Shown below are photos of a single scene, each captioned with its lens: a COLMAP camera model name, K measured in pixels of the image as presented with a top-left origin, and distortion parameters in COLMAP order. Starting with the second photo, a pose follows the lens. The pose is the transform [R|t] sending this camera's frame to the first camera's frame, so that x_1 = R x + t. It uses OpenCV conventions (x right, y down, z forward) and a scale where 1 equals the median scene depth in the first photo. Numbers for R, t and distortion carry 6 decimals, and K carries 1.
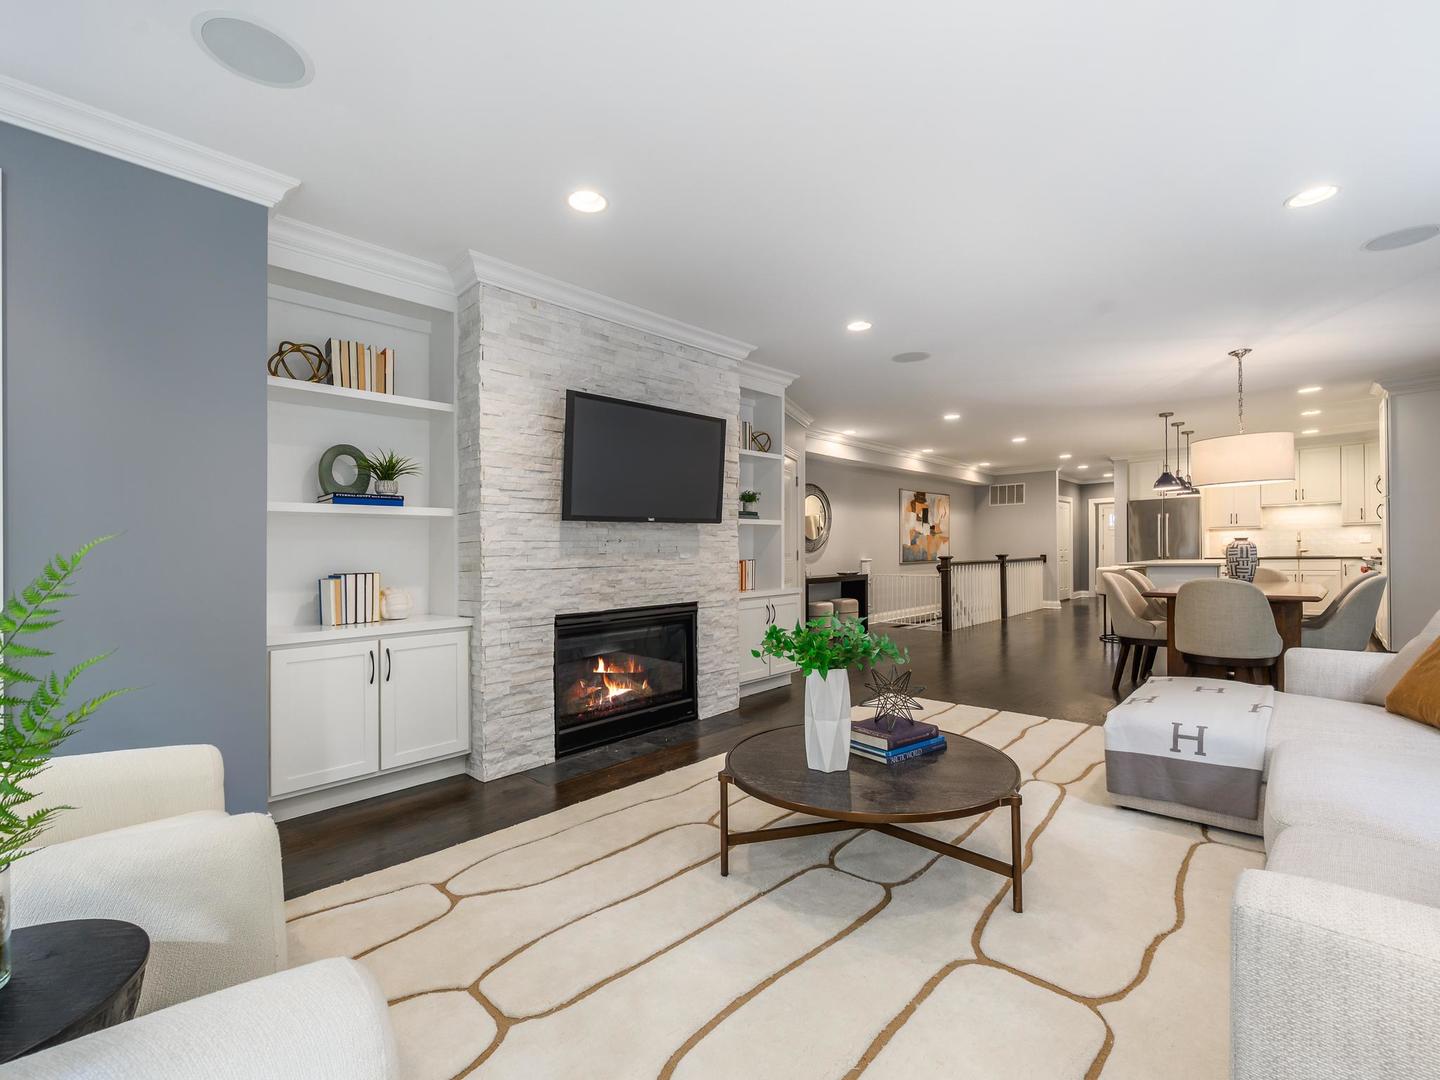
lens RADIAL K [[649.5, 0, 717.6], [0, 649.5, 554.0], [0, 0, 1]] dist [0.013293, -0.000856]
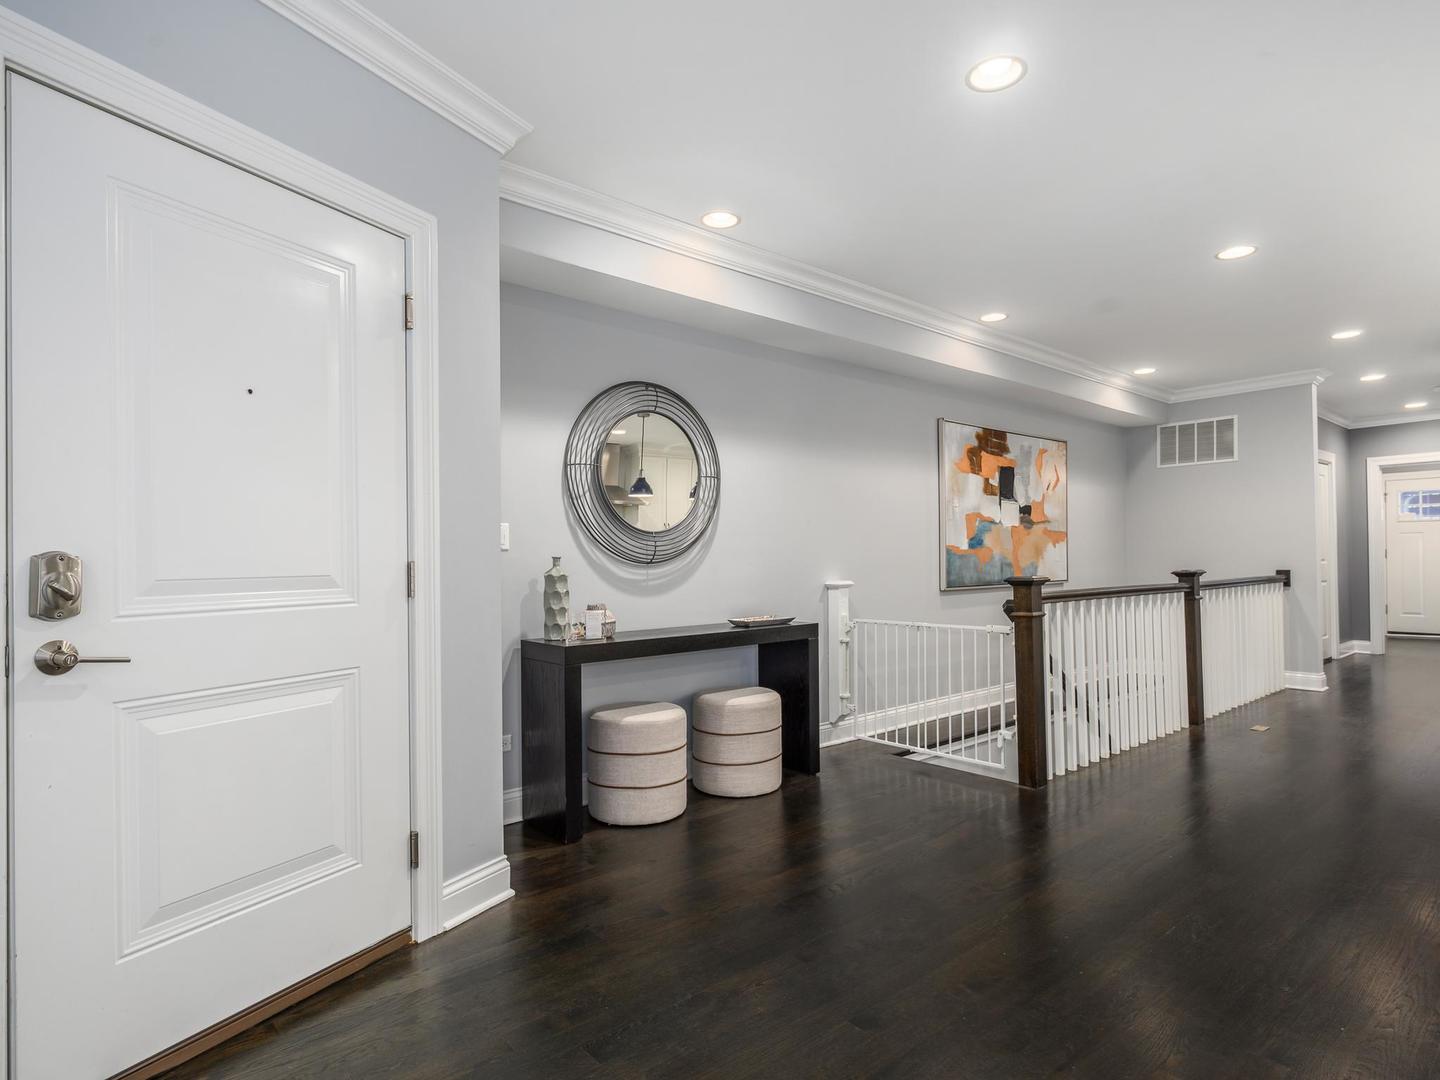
lens RADIAL K [[793.8, 0, 719.8], [0, 793.8, 543.3], [0, 0, 1]] dist [0.003015, 0.000301]
pose [[0.993359, -0.002273, -0.115031, 0.186830], [-0.000670, 0.999674, -0.025537, -0.003134], [0.115051, 0.025444, 0.993034, 0.436127]]
